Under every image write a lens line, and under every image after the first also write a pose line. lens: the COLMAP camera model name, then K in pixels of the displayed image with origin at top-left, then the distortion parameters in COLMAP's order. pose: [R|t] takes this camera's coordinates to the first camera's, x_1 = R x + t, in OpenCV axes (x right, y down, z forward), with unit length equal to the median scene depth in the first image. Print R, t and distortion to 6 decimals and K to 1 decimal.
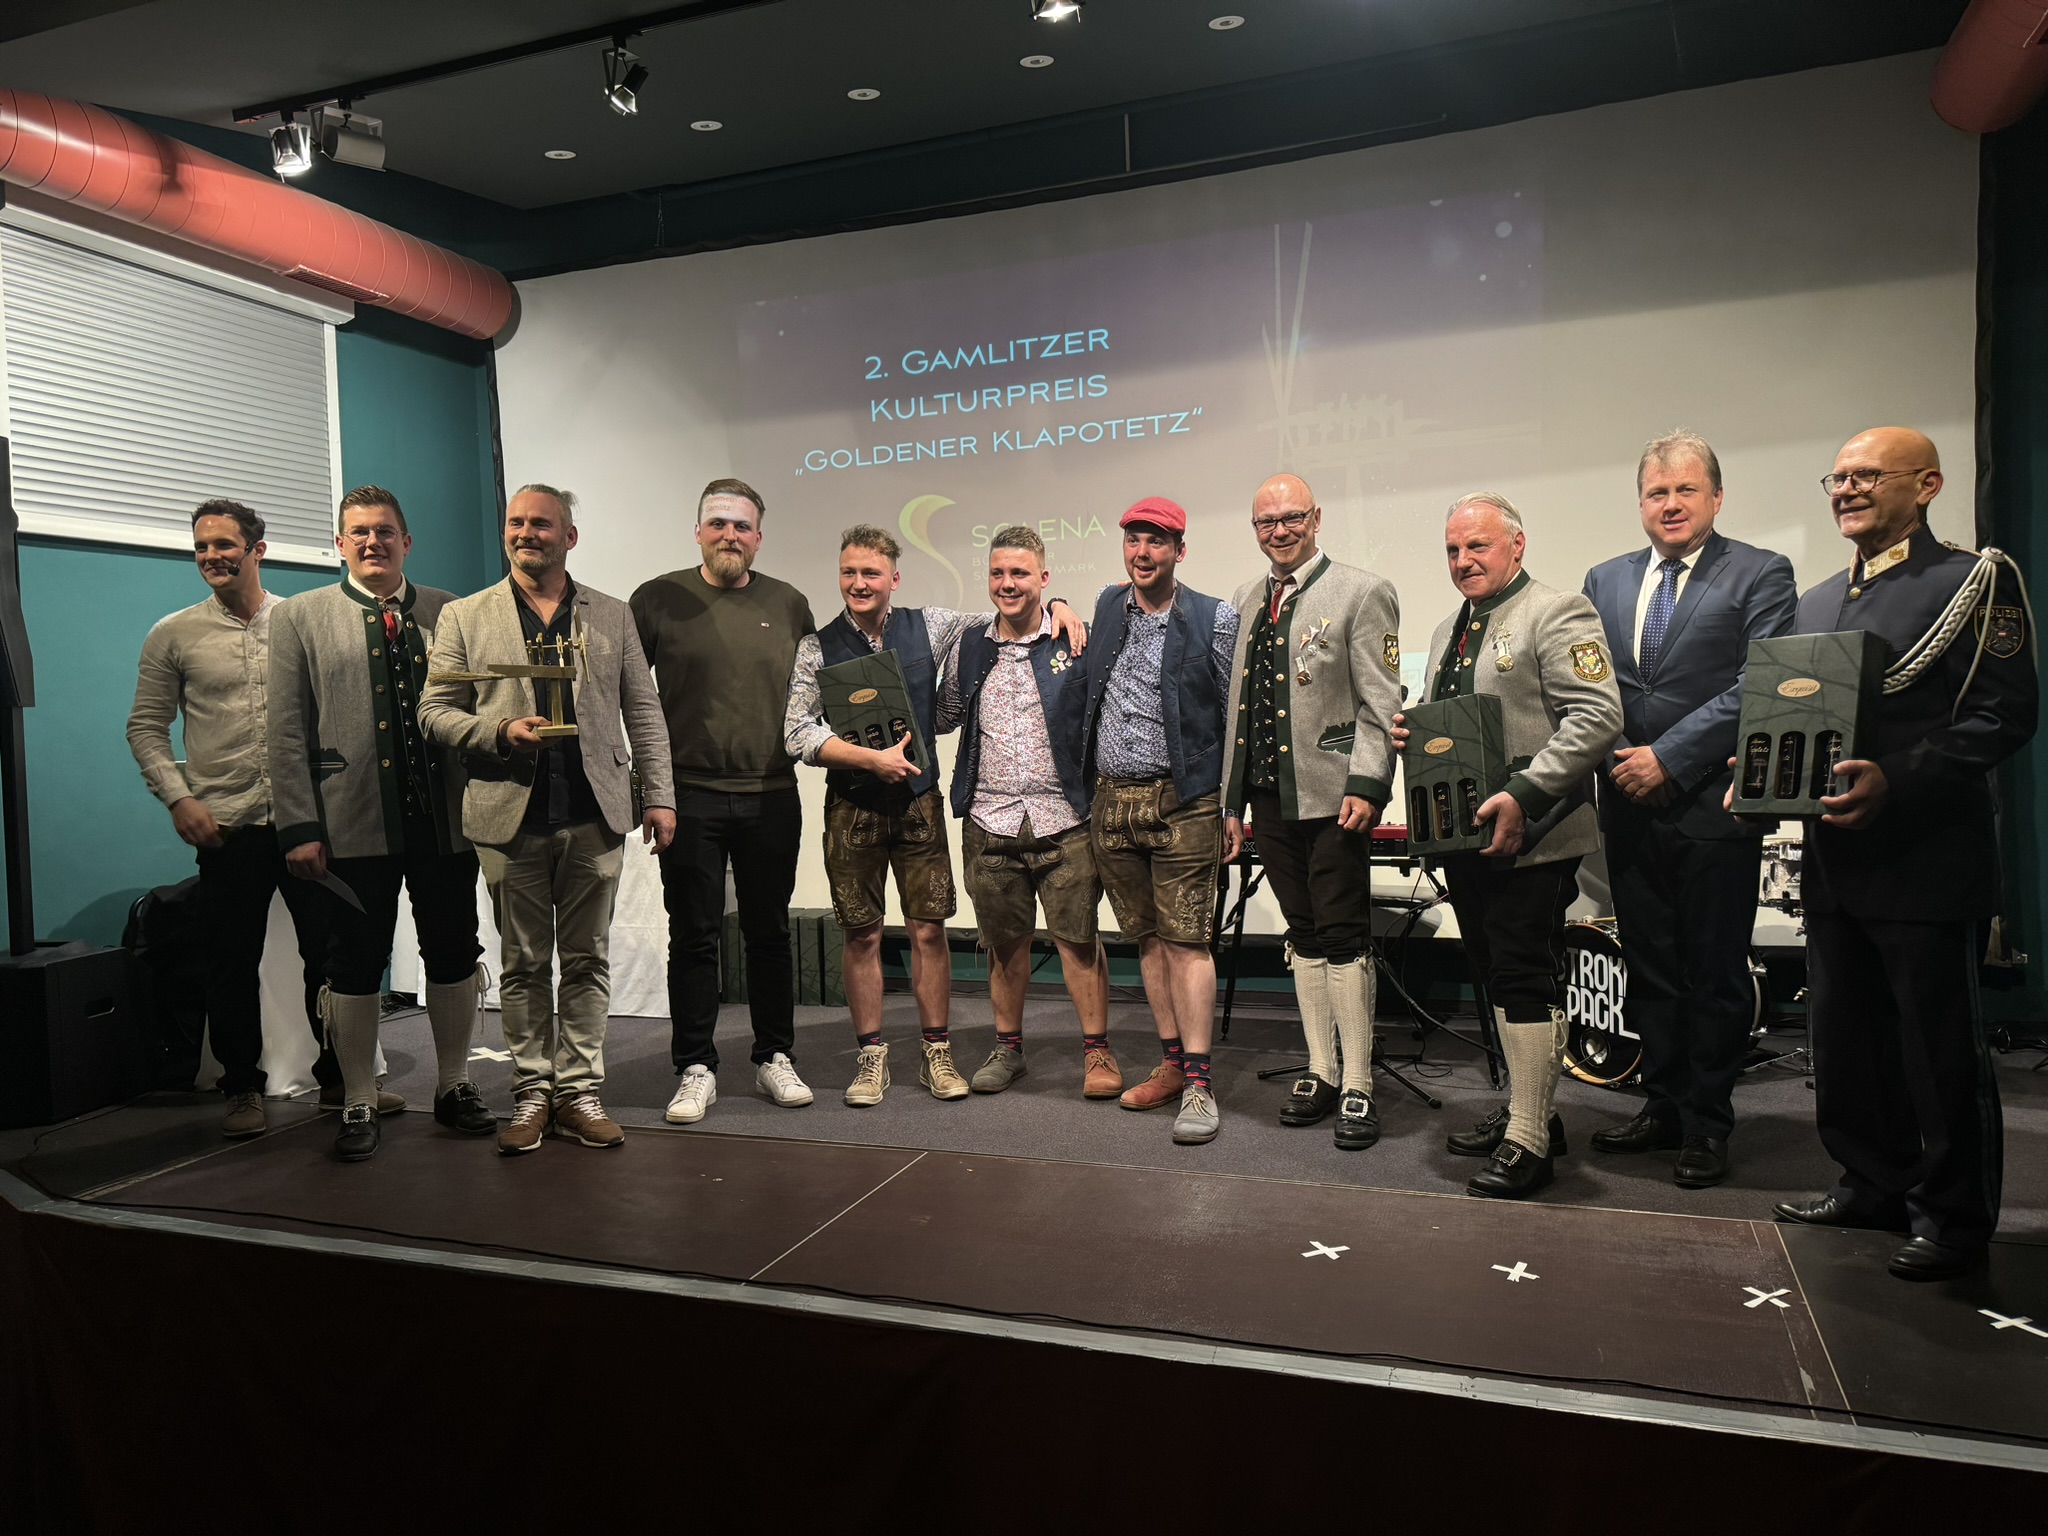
lens RADIAL K [[1443.0, 0, 1017.1], [0, 1443.0, 768.9], [0, 0, 1]] dist [0.059658, -0.068899]
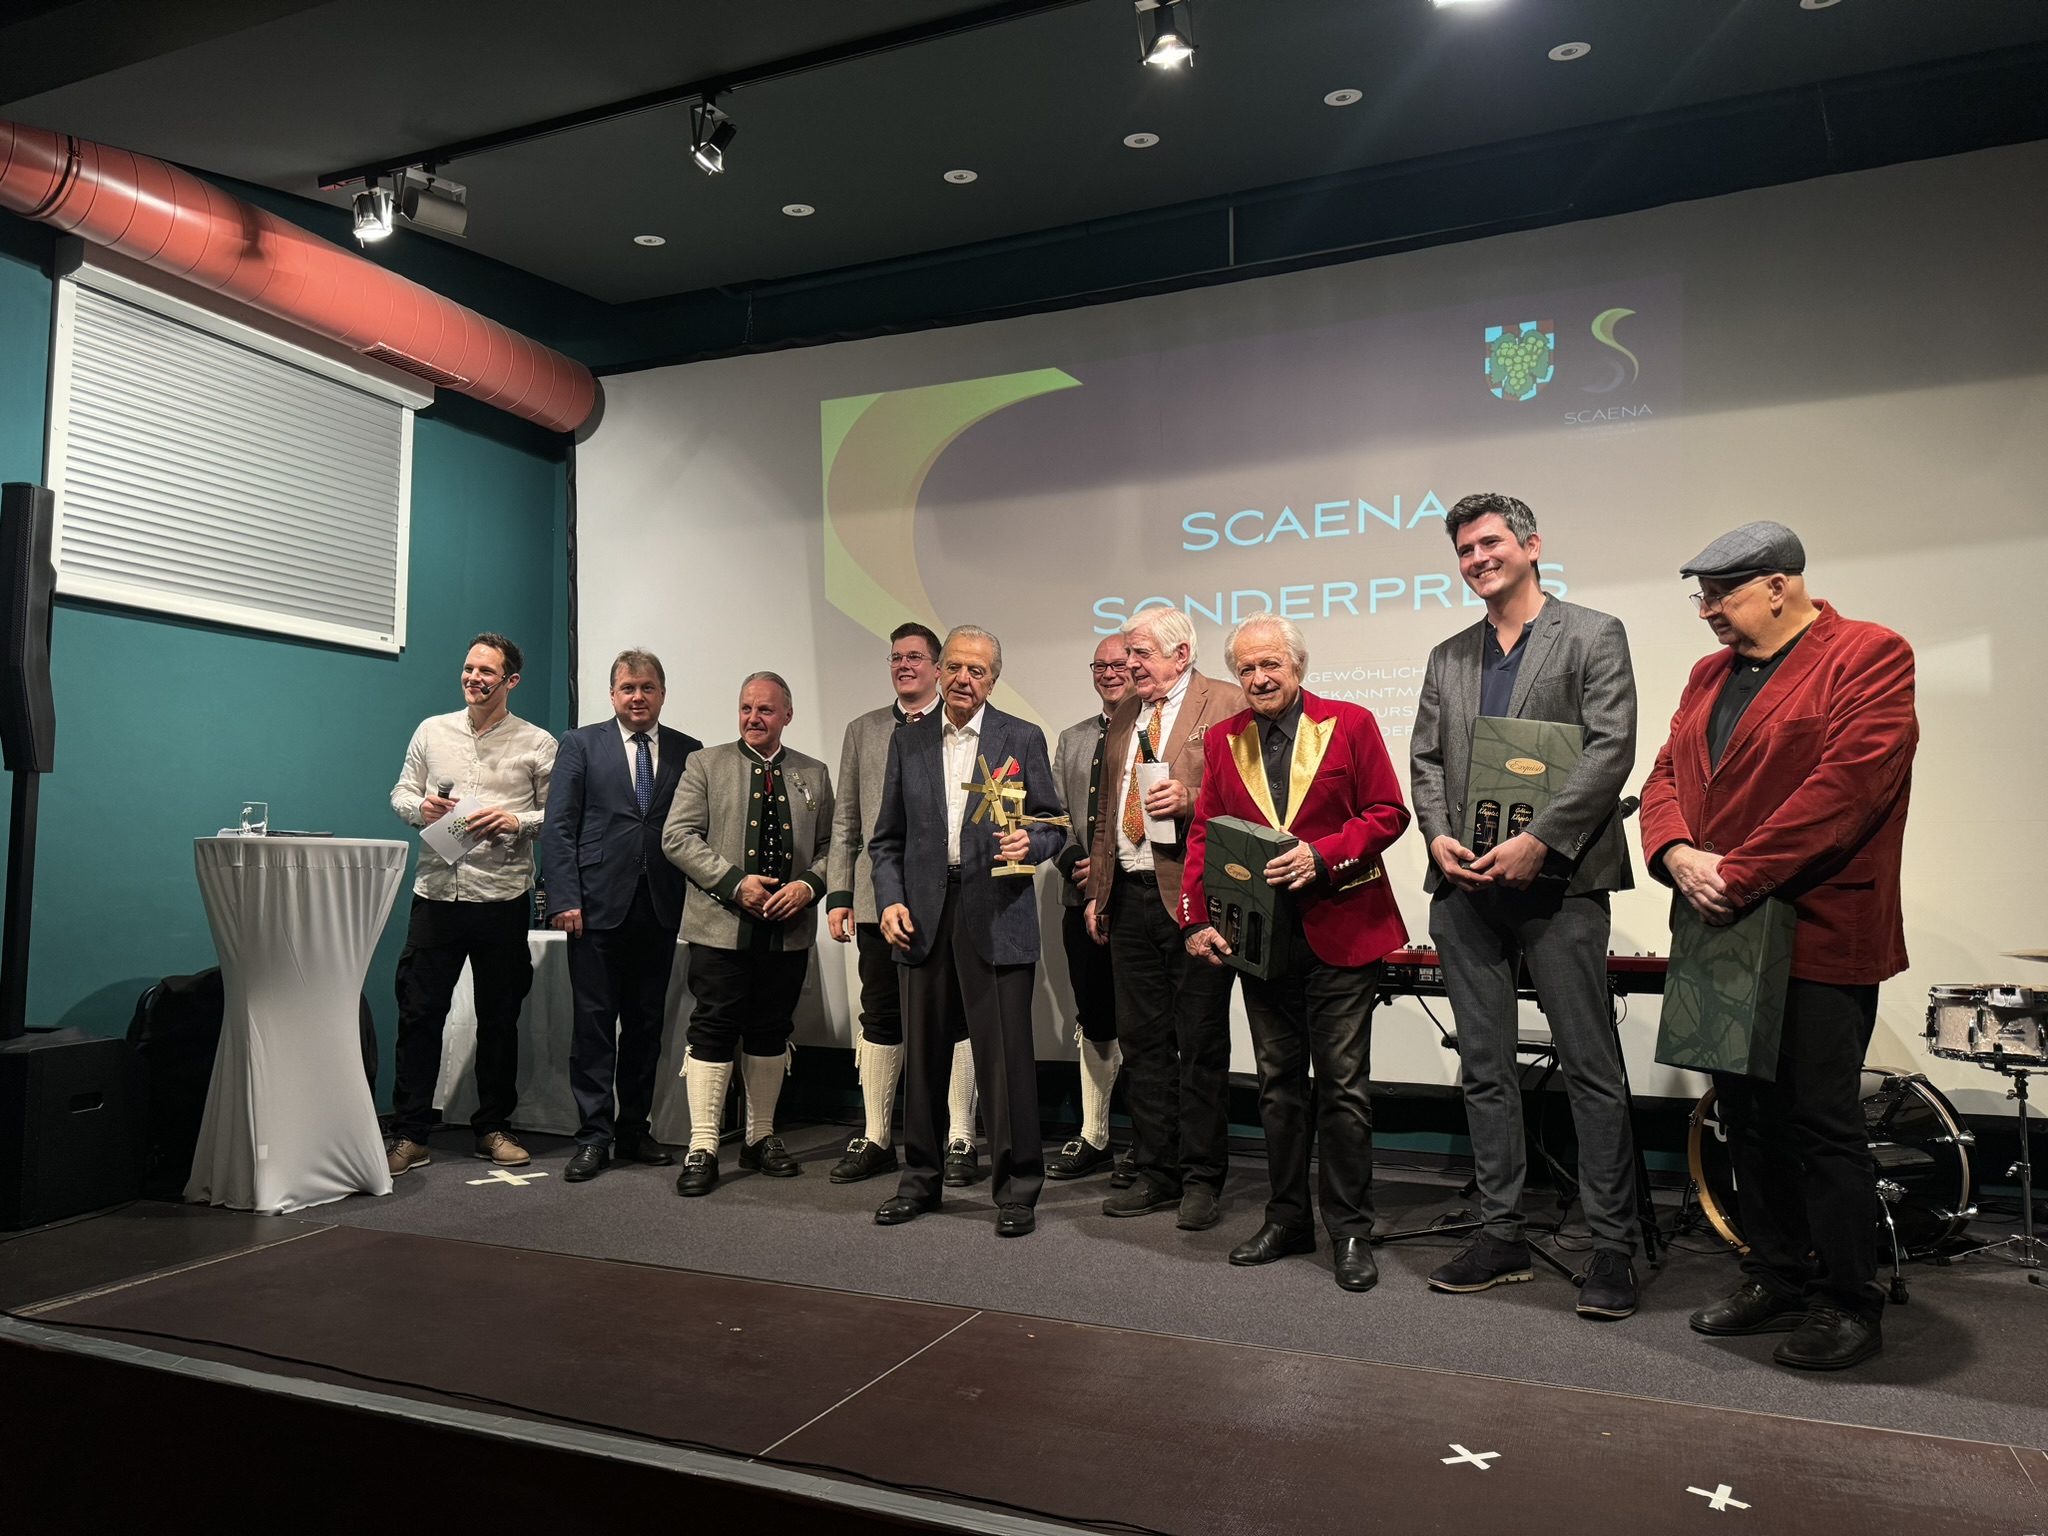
lens RADIAL K [[1445.6, 0, 1024.0], [0, 1445.6, 768.0], [0, 0, 1]] dist [0.008517, -0.005097]
pose [[0.998286, 0.030614, -0.049883, -0.003674], [-0.035974, 0.993238, -0.110378, 0.033877], [0.046167, 0.111983, 0.992637, 0.102071]]
